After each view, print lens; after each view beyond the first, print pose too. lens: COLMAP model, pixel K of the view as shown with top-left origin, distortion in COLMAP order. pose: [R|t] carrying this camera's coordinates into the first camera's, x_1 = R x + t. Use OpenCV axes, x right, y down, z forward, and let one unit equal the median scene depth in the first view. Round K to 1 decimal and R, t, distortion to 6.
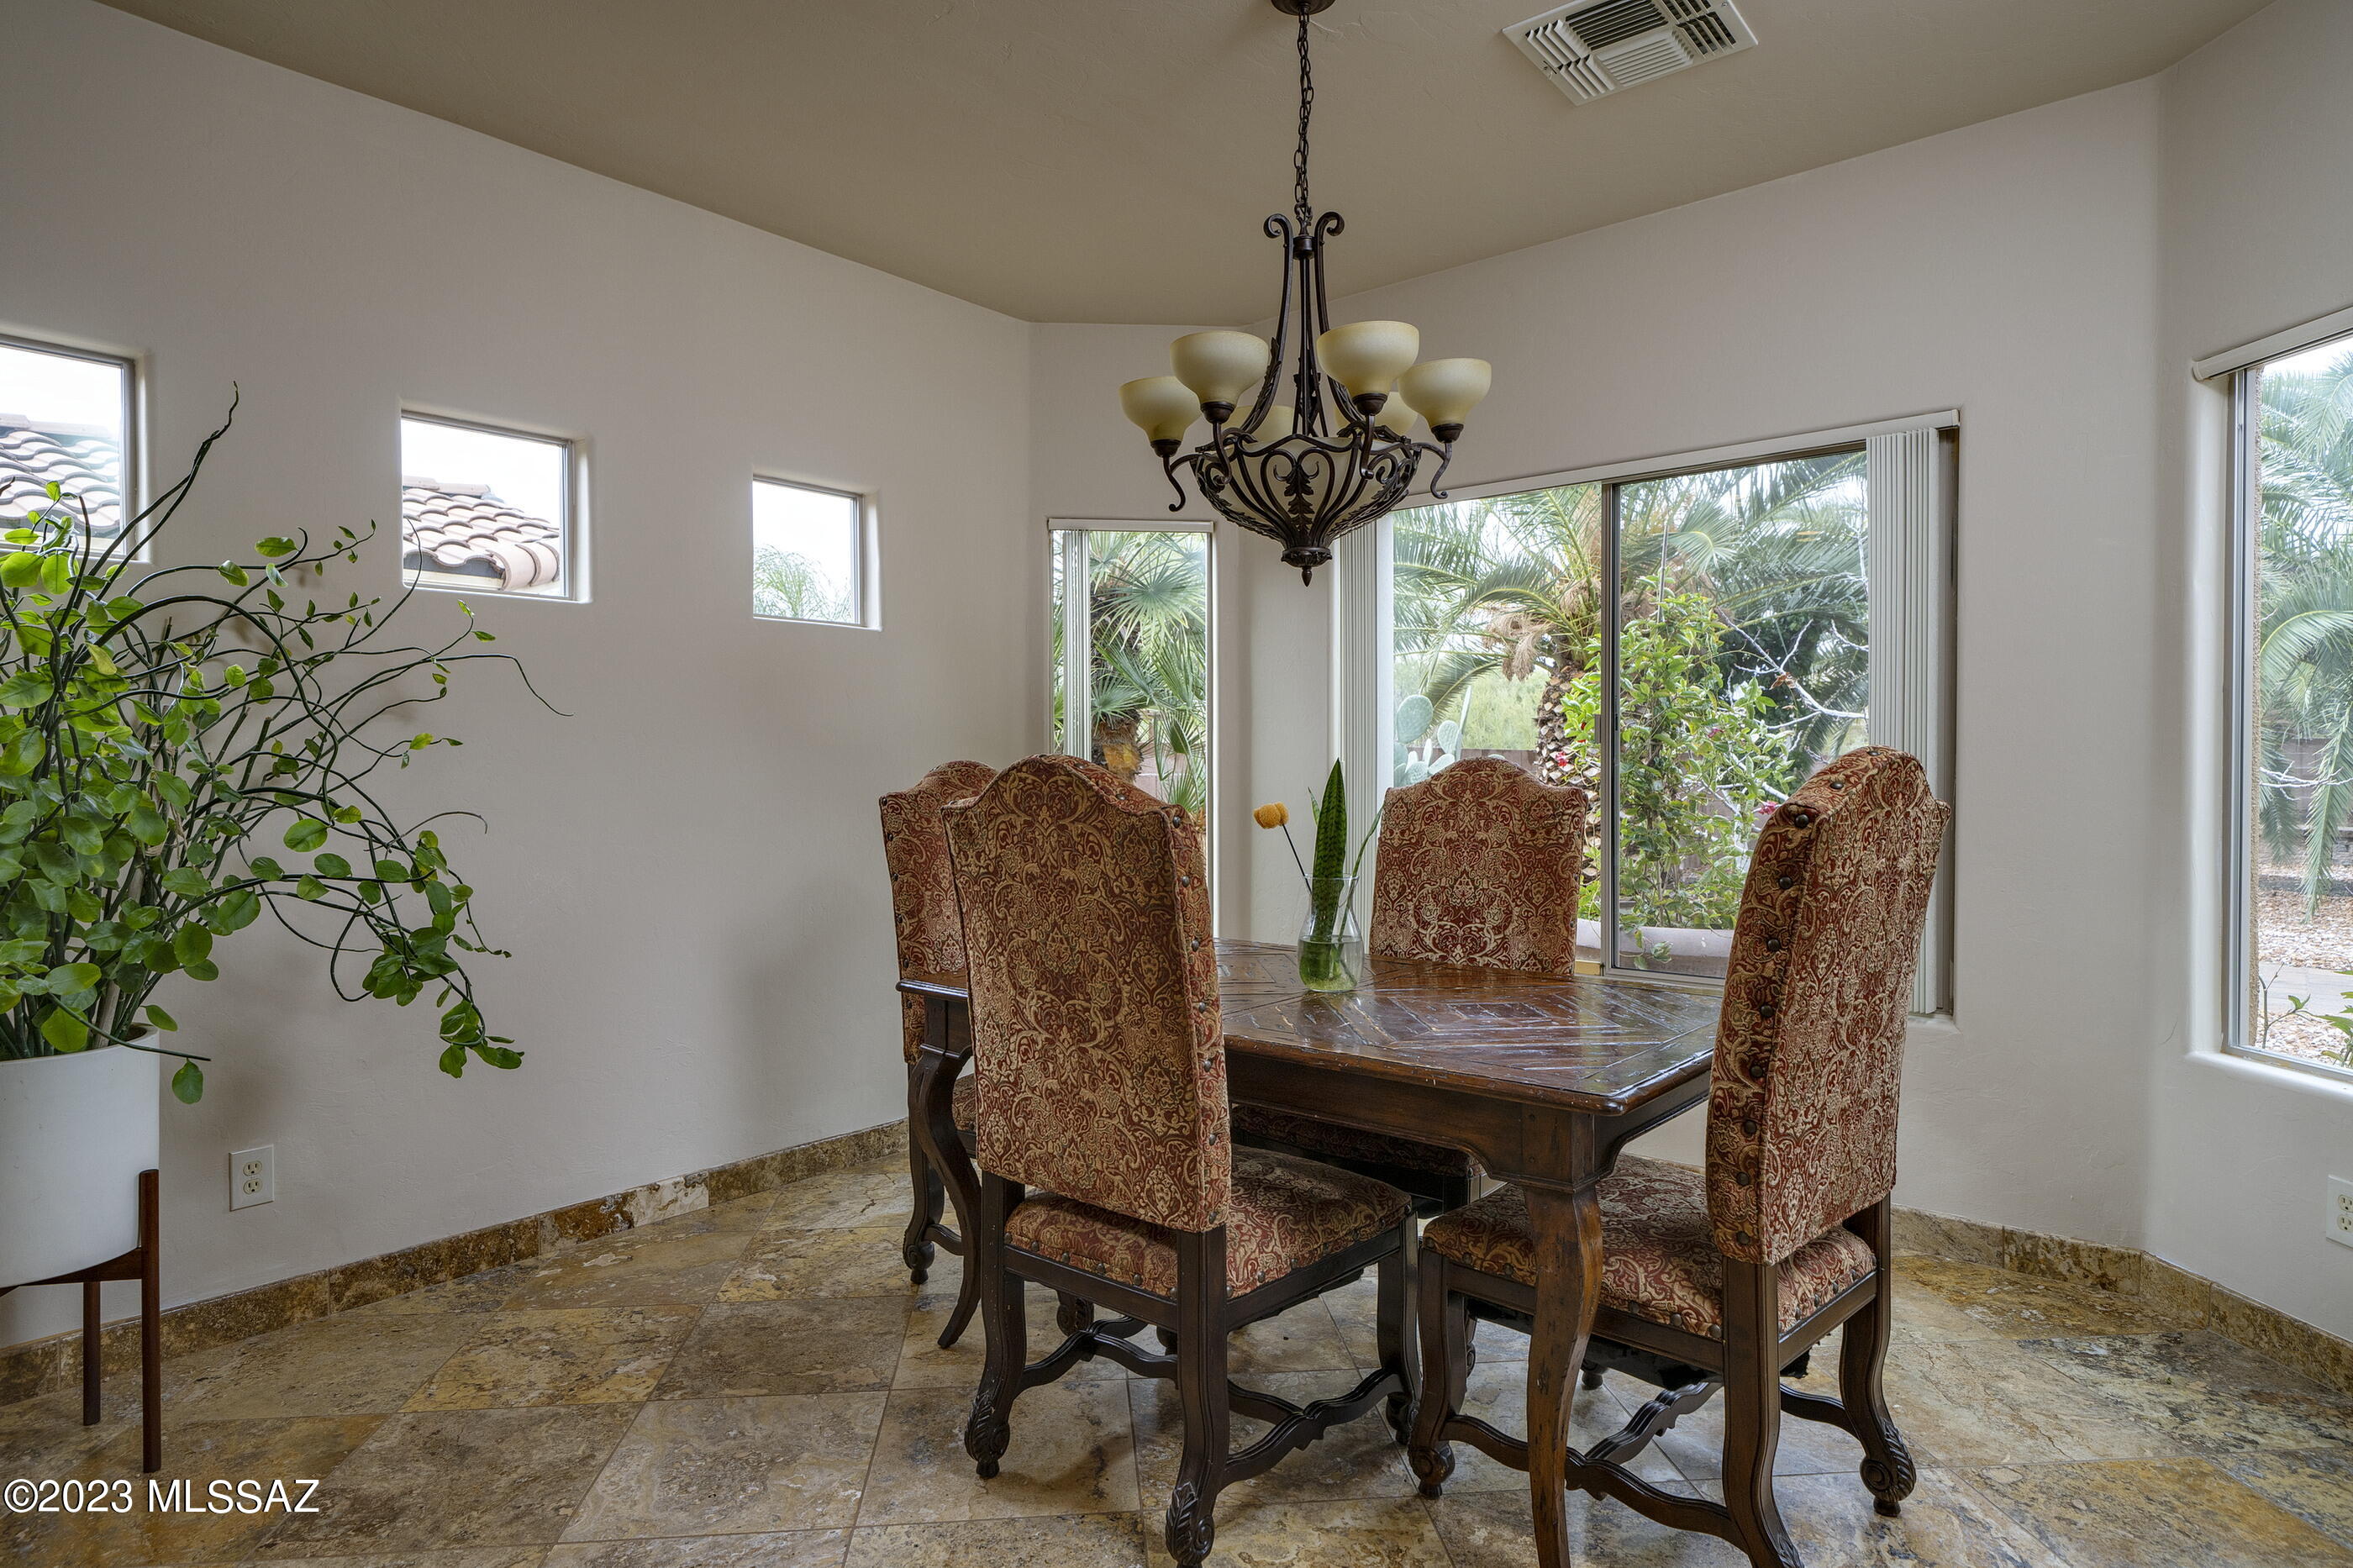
lens RADIAL K [[1337.6, 0, 1176.5], [0, 1337.6, 784.0], [0, 0, 1]] dist [0.000661, 0.000447]
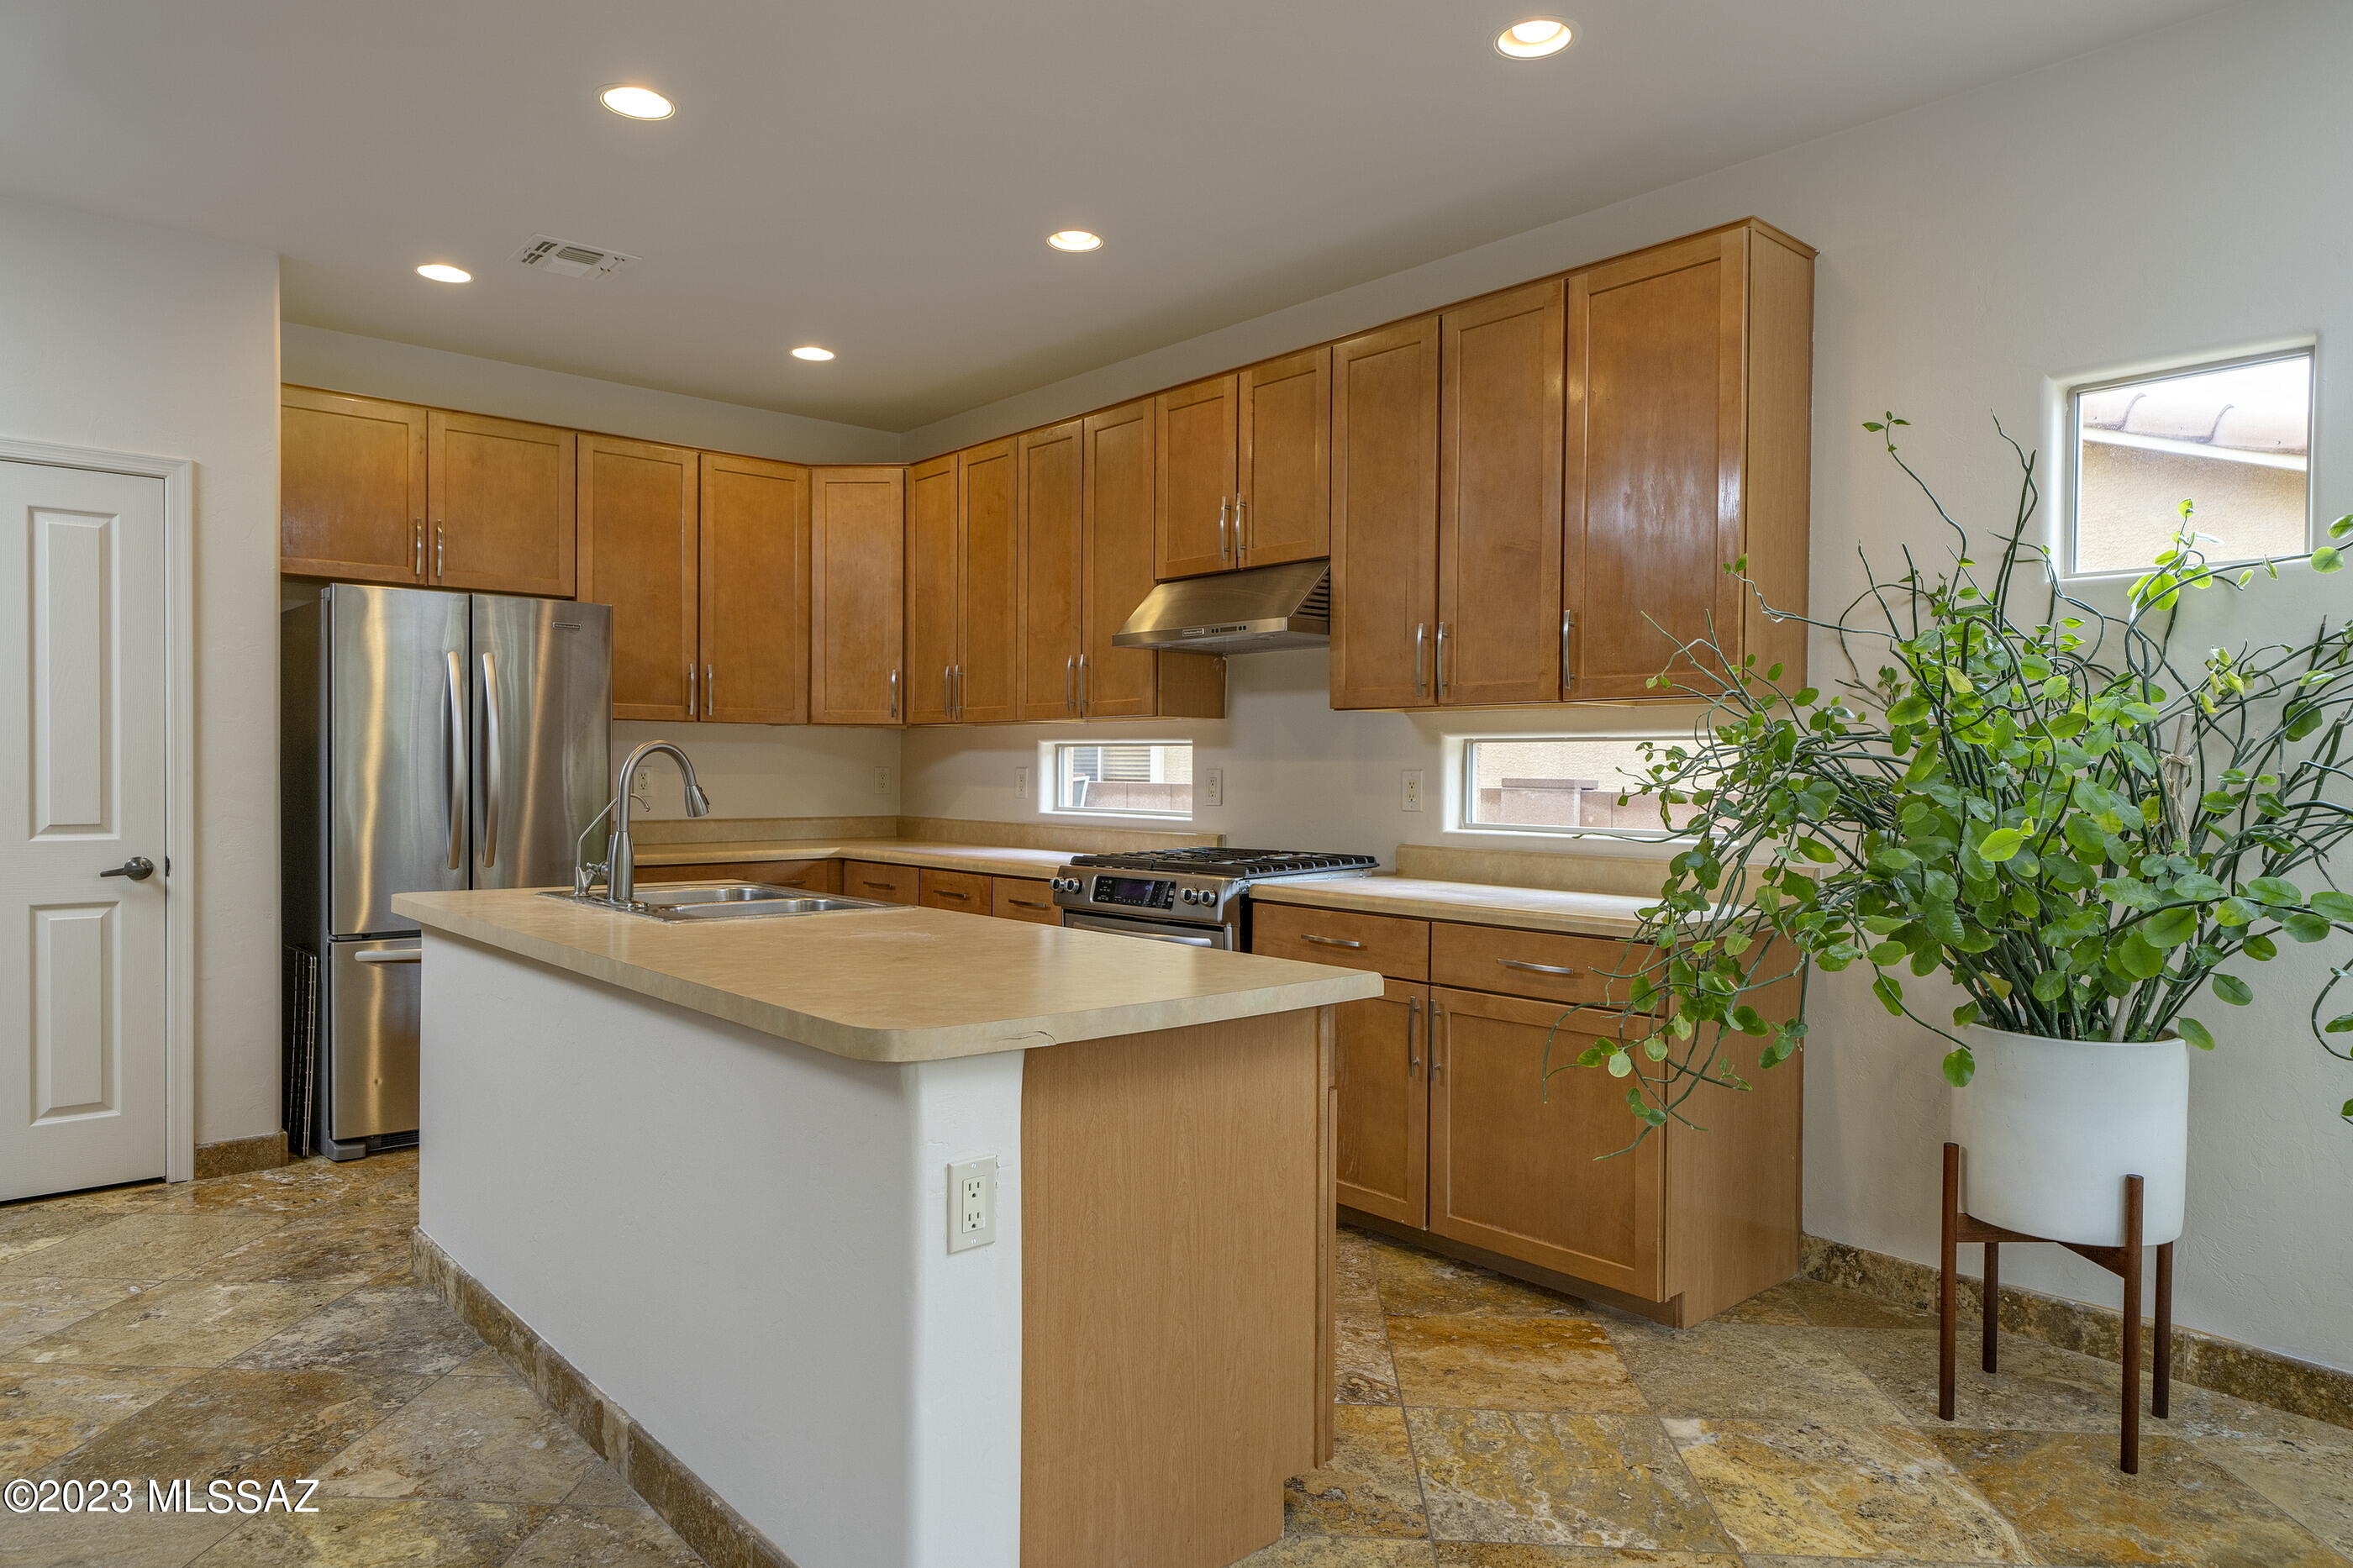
lens RADIAL K [[1415.7, 0, 1209.5], [0, 1415.7, 782.8], [0, 0, 1]] dist [0.005711, 0.002340]
pose [[-0.135965, 0.013283, -0.990625, 0.352385], [-0.017425, 0.999723, 0.015796, -0.010492], [0.990560, 0.019409, -0.135696, 0.409390]]
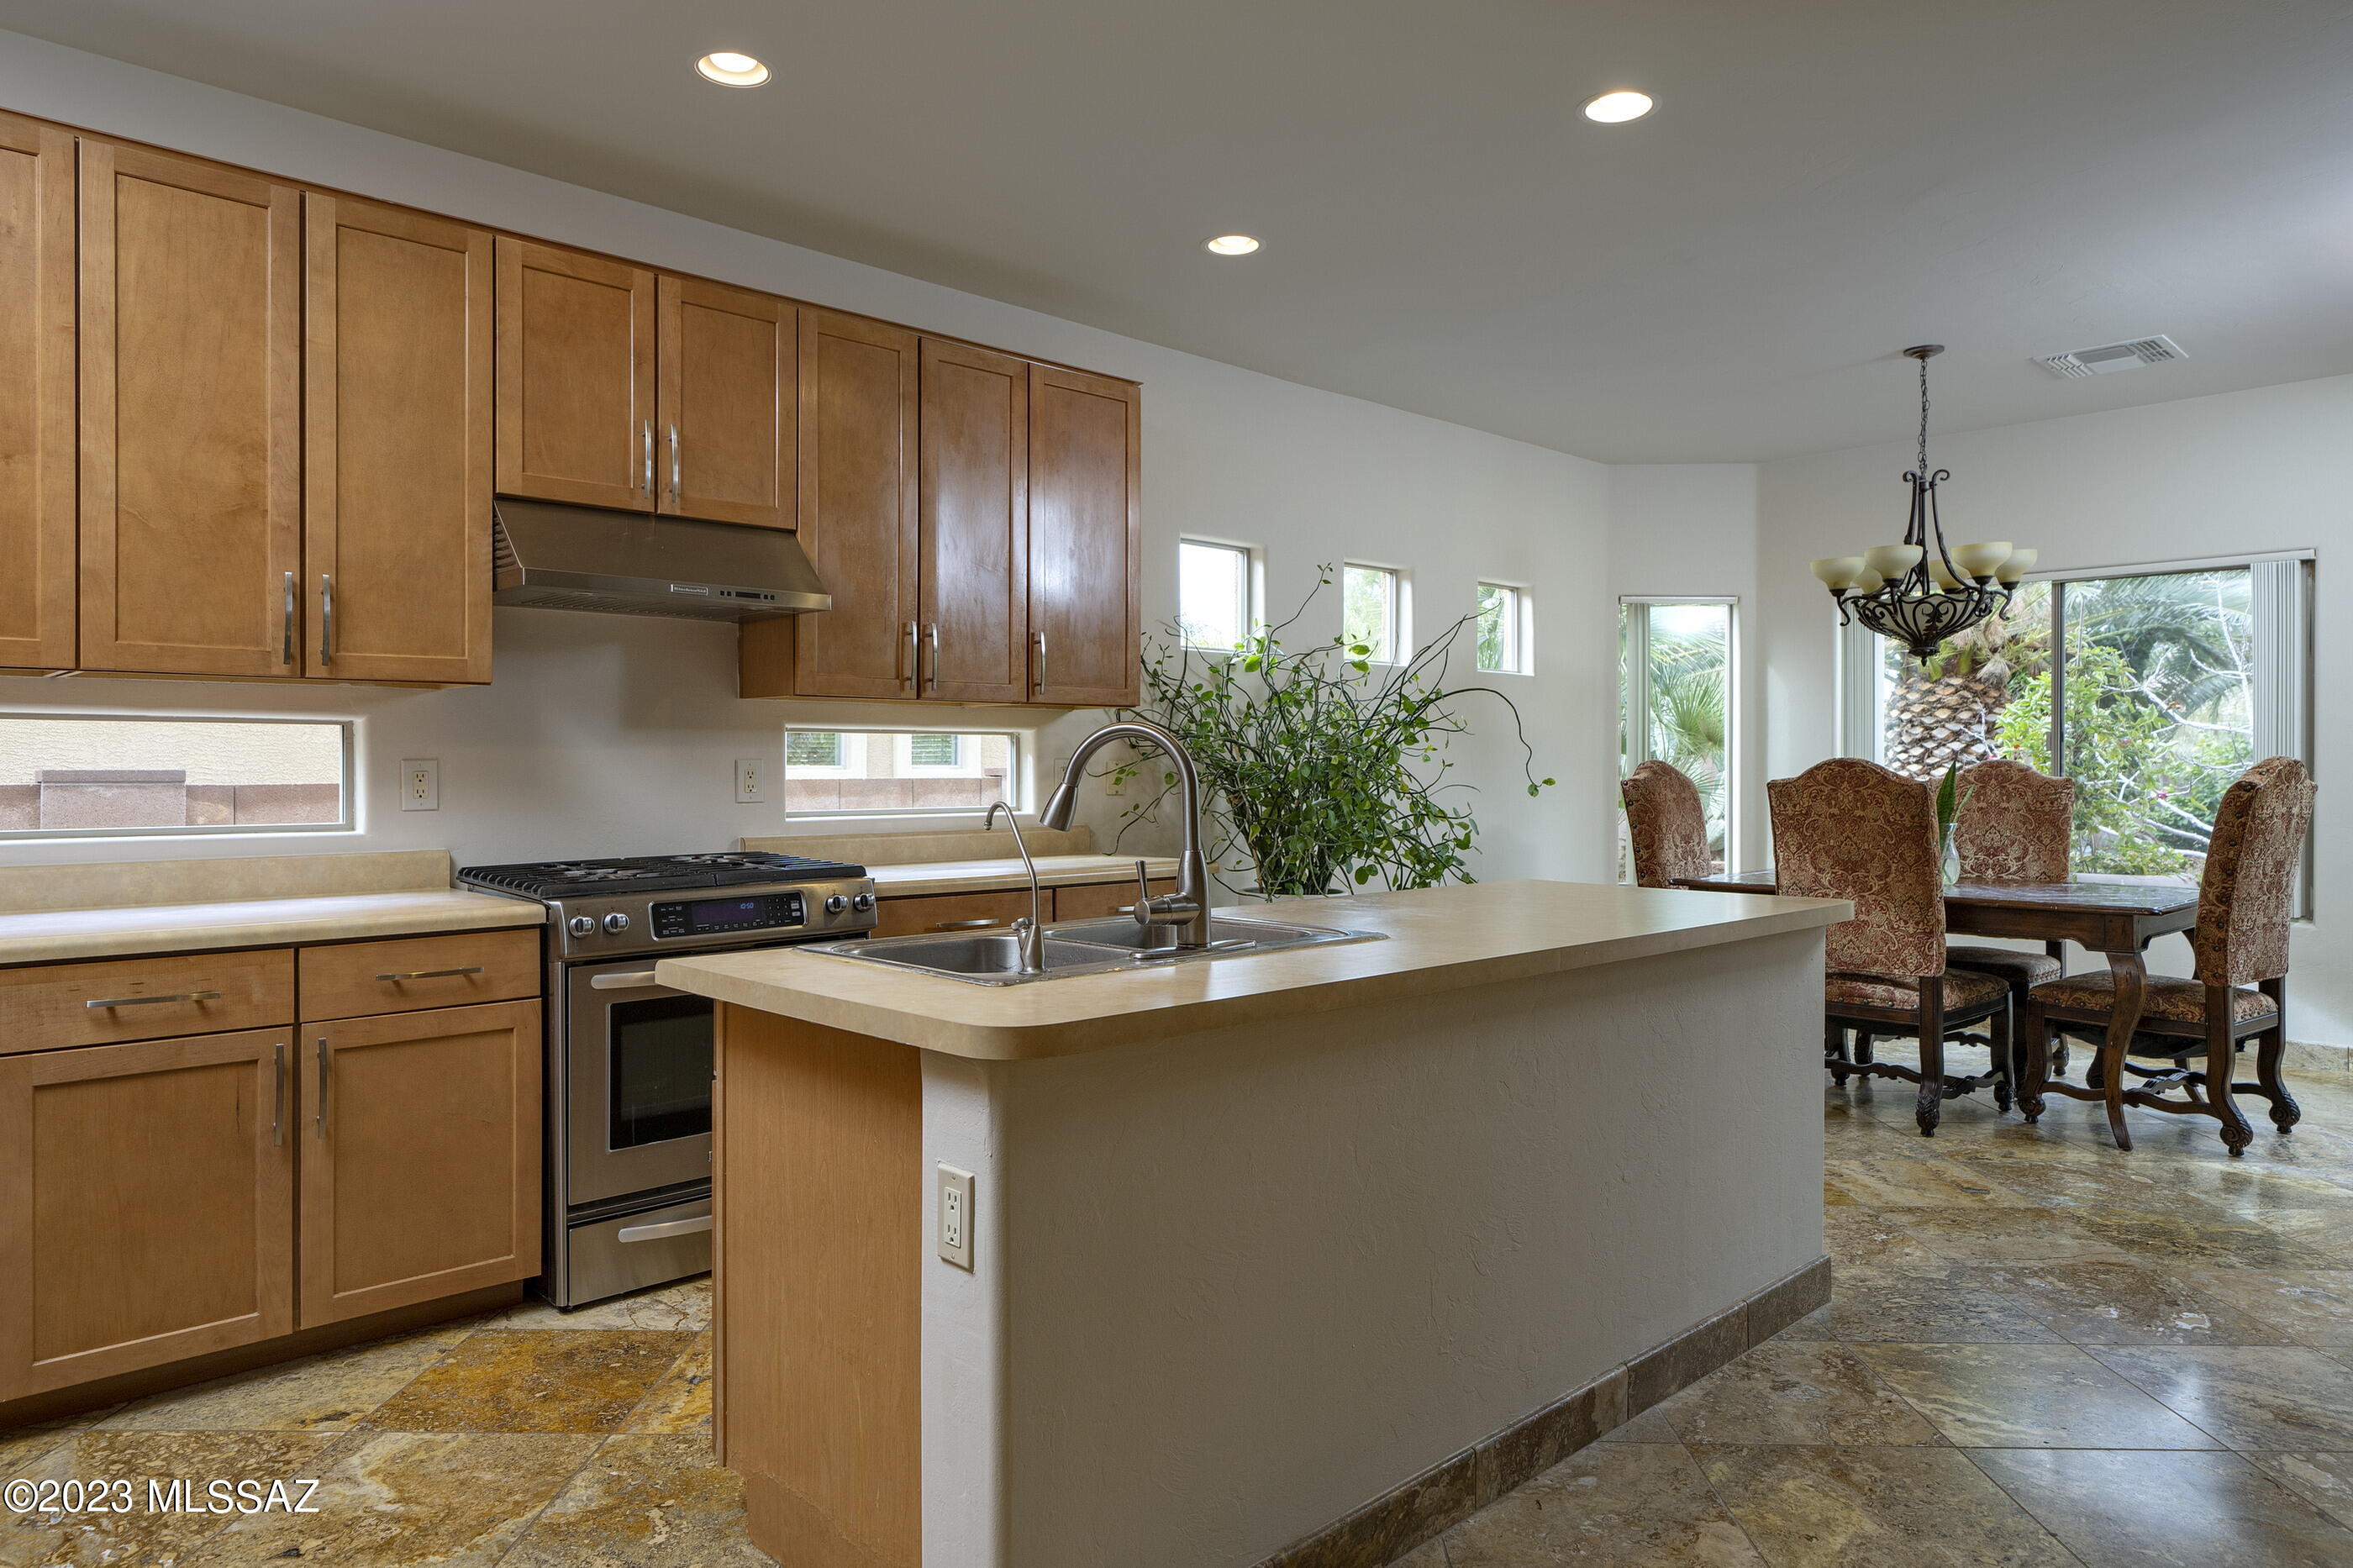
lens RADIAL K [[1355.1, 0, 1172.6], [0, 1355.1, 761.8], [0, 0, 1]] dist [-0.000487, -0.000324]
pose [[0.987135, 0.004813, -0.159818, -0.637789], [-0.007237, 0.999867, -0.014587, 0.018866], [0.159727, 0.015556, 0.987039, -1.030806]]
